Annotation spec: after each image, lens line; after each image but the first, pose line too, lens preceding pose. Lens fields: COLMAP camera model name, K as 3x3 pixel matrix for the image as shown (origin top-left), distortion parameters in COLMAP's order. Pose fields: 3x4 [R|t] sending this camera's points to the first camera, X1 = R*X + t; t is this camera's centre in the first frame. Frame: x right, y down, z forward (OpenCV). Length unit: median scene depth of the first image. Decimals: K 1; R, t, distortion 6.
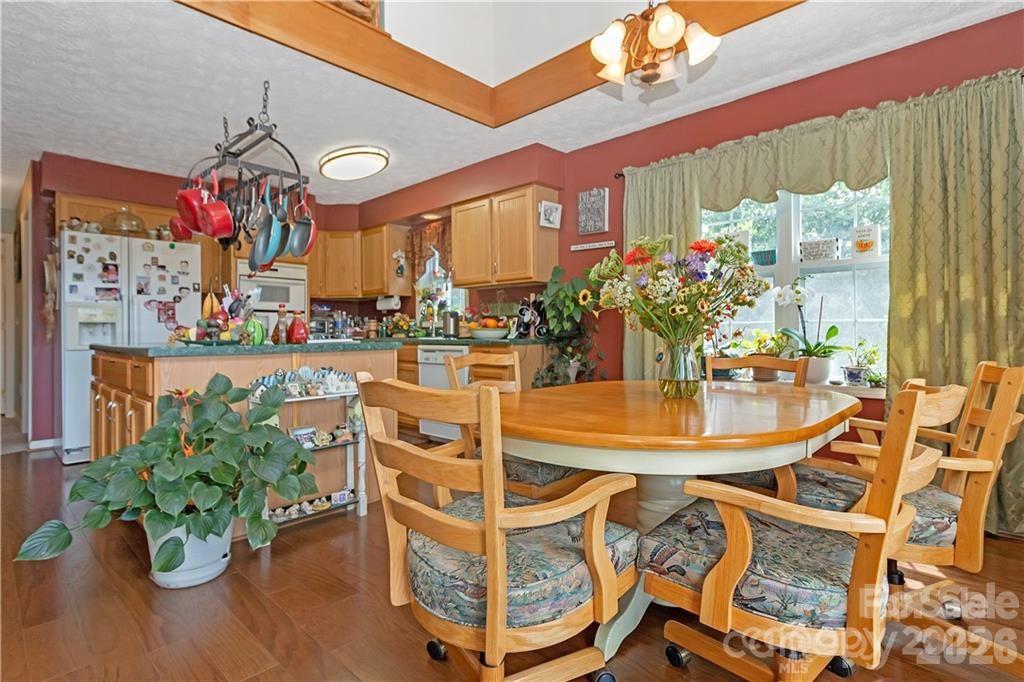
lens RADIAL K [[501.8, 0, 504.8], [0, 501.8, 331.5], [0, 0, 1]] dist [0.003652, -0.000324]
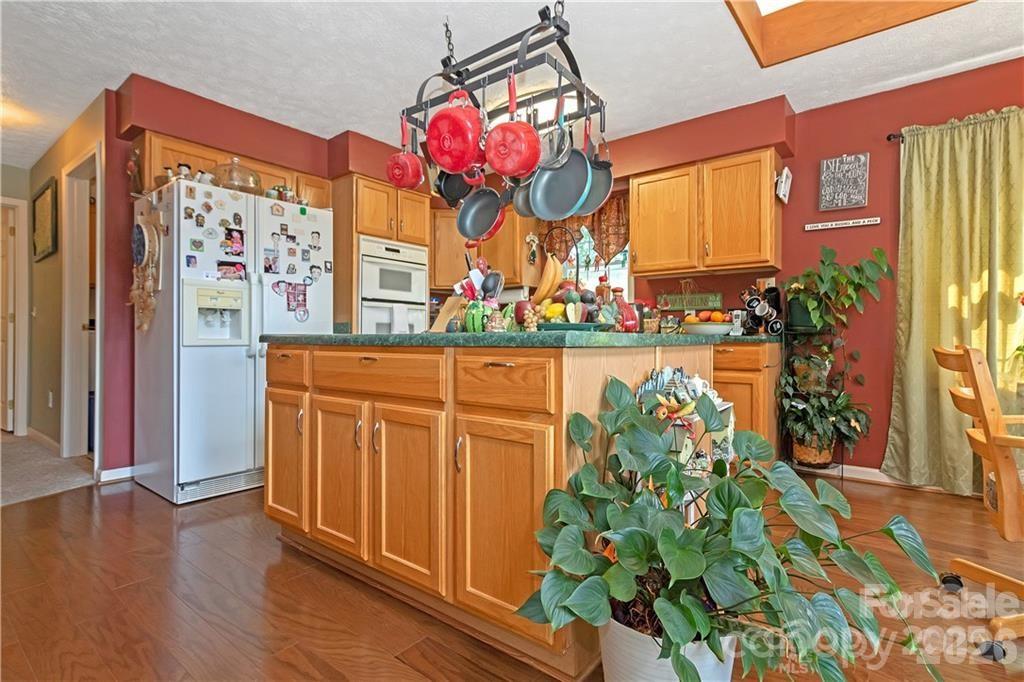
lens RADIAL K [[501.8, 0, 513.8], [0, 501.8, 336.7], [0, 0, 1]] dist [0.003652, -0.000324]
pose [[0.995812, 0.008351, 0.091046, -0.426777], [-0.008048, 0.999961, -0.003699, 0.021434], [-0.091073, 0.002951, 0.995840, 0.222345]]
